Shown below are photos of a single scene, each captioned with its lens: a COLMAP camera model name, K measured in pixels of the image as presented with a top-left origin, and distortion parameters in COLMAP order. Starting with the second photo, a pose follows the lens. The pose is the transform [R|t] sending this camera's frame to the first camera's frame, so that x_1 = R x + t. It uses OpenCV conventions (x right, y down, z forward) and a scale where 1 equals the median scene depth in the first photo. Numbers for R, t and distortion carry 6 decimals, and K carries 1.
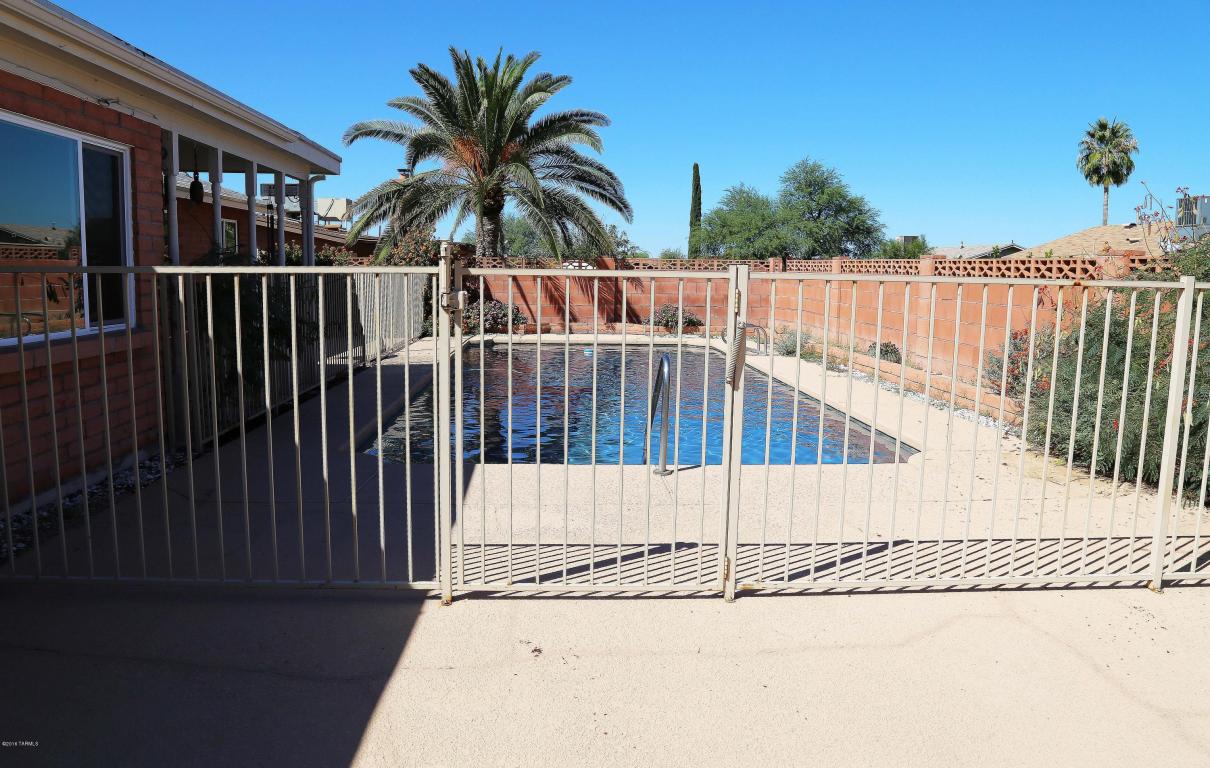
lens RADIAL K [[817.6, 0, 600.1], [0, 817.6, 378.0], [0, 0, 1]] dist [-0.074318, -0.000580]
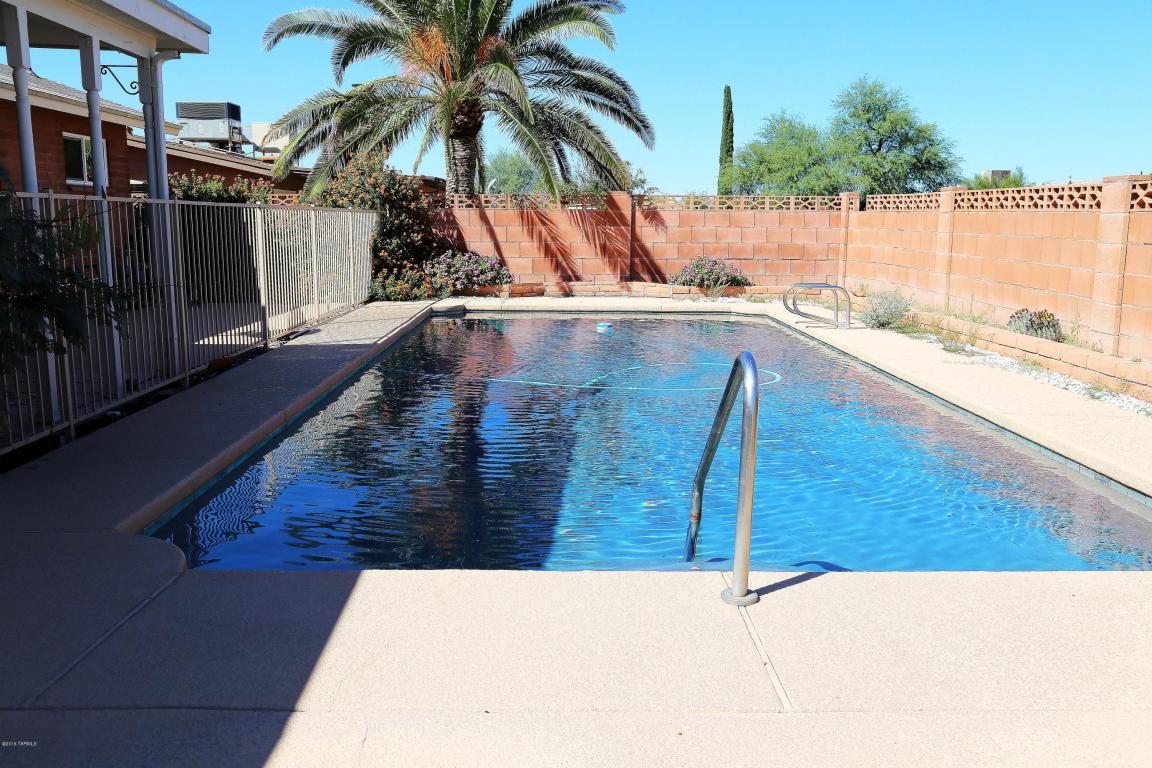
lens RADIAL K [[952.7, 0, 576.0], [0, 952.7, 384.0], [0, 0, 1]] dist [-0.010386, 0.007768]
pose [[0.999341, 0.001492, -0.036263, -0.000216], [-0.000019, 0.999176, 0.040589, -0.009447], [0.036294, -0.040562, 0.998518, 0.123482]]
